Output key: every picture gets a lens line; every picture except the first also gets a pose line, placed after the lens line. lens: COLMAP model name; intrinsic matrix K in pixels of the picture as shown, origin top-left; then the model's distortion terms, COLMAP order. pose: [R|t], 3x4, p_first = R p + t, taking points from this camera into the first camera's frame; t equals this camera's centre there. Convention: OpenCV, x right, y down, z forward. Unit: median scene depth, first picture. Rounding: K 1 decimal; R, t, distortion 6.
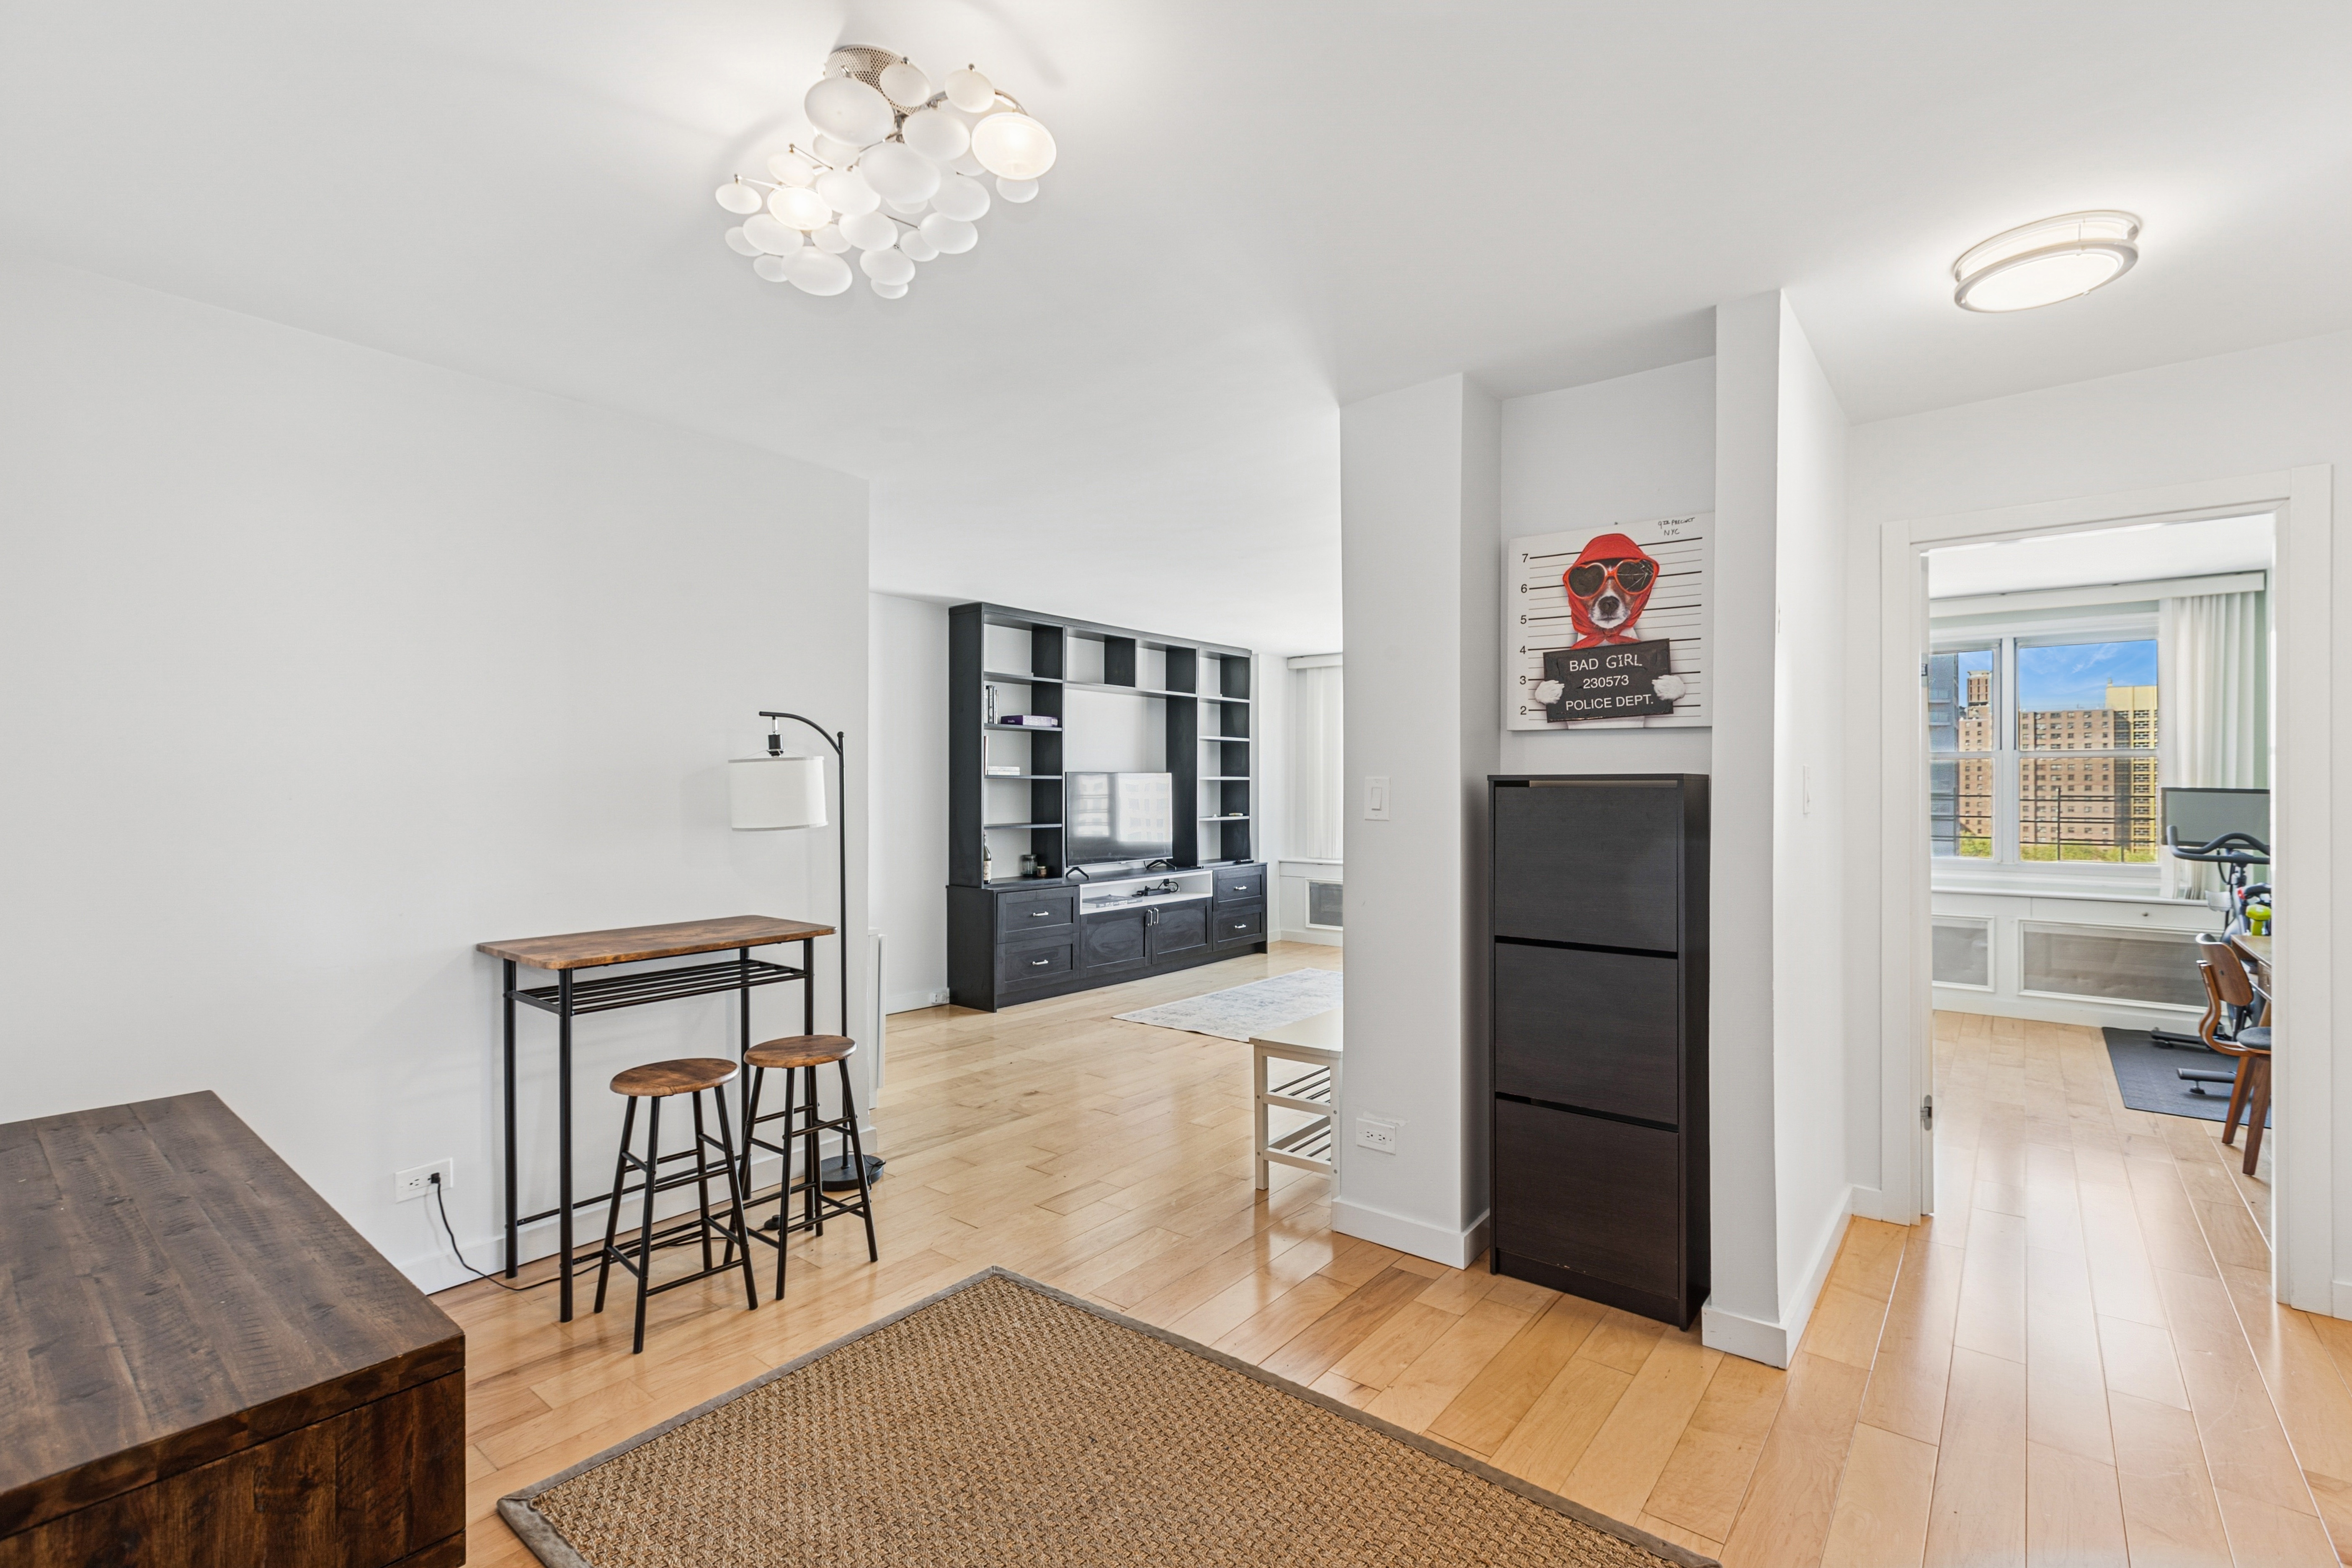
lens RADIAL K [[1071.5, 0, 1179.2], [0, 1071.5, 798.1], [0, 0, 1]] dist [0.016888, -0.000329]
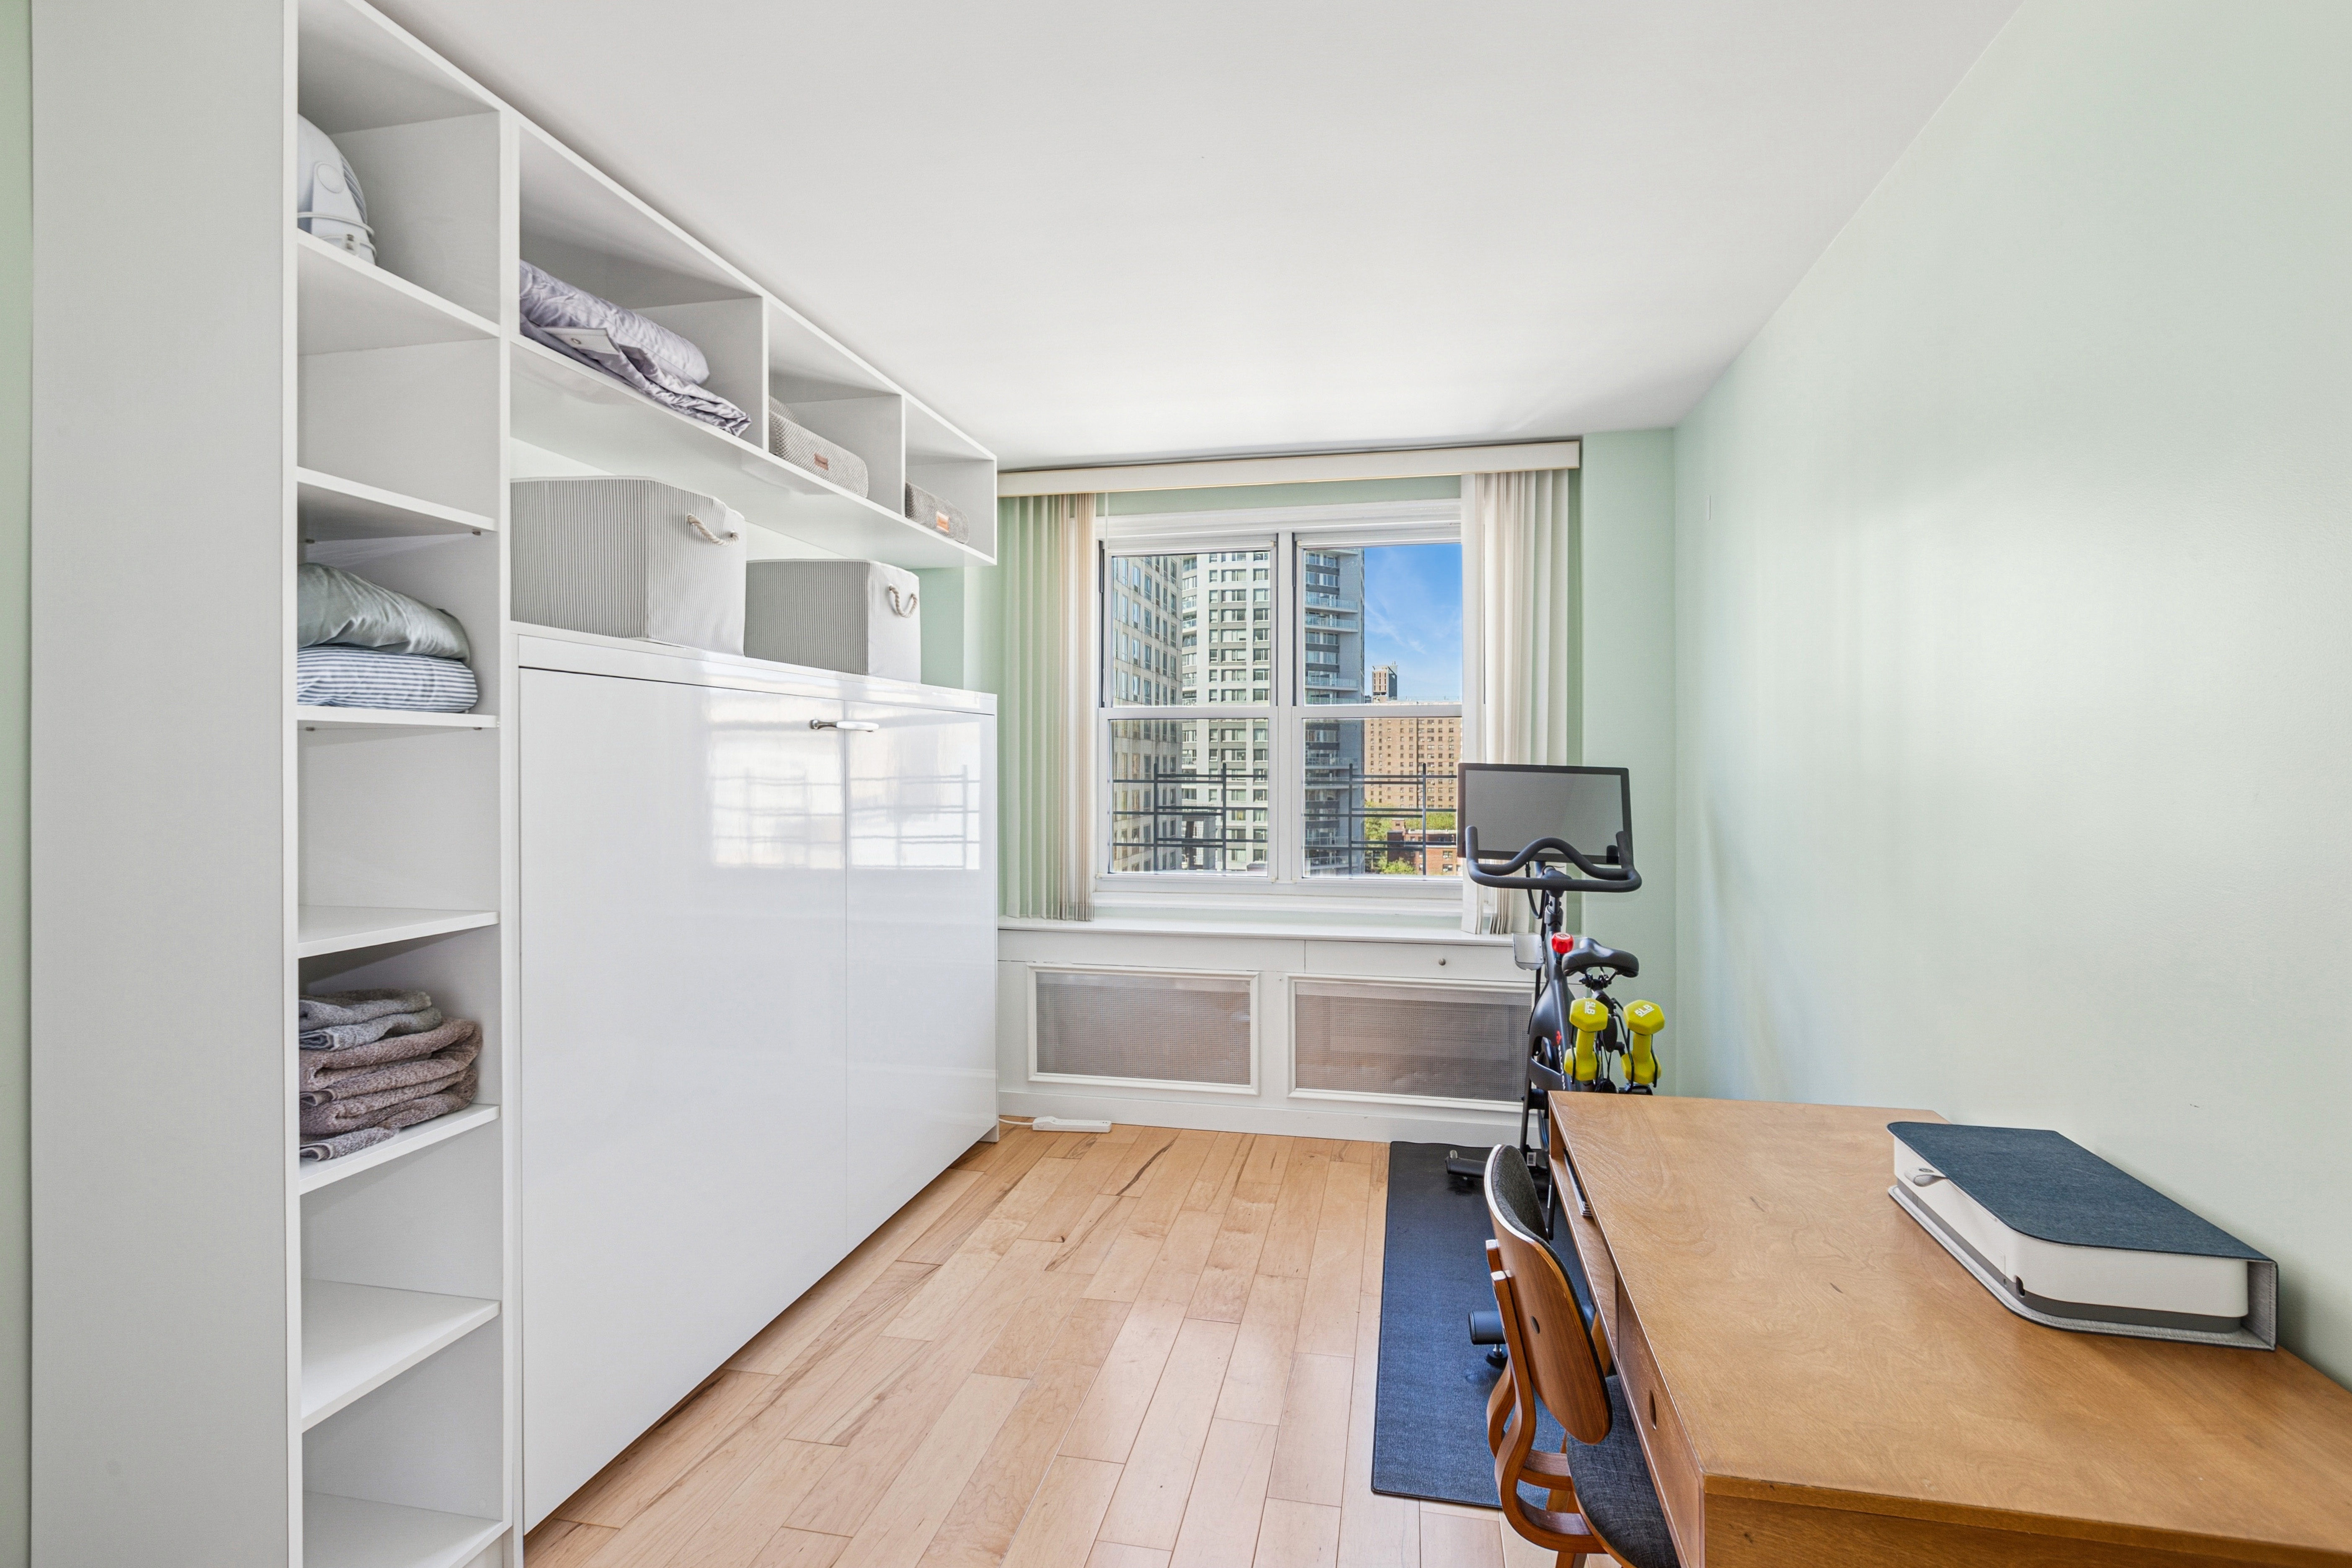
lens RADIAL K [[1071.5, 0, 1184.7], [0, 1071.5, 787.3], [0, 0, 1]] dist [0.016888, -0.000329]
pose [[0.898677, -0.001760, 0.438608, 0.486780], [0.000026, 0.999992, 0.003958, 0.001573], [-0.438612, -0.003546, 0.898670, 0.510200]]
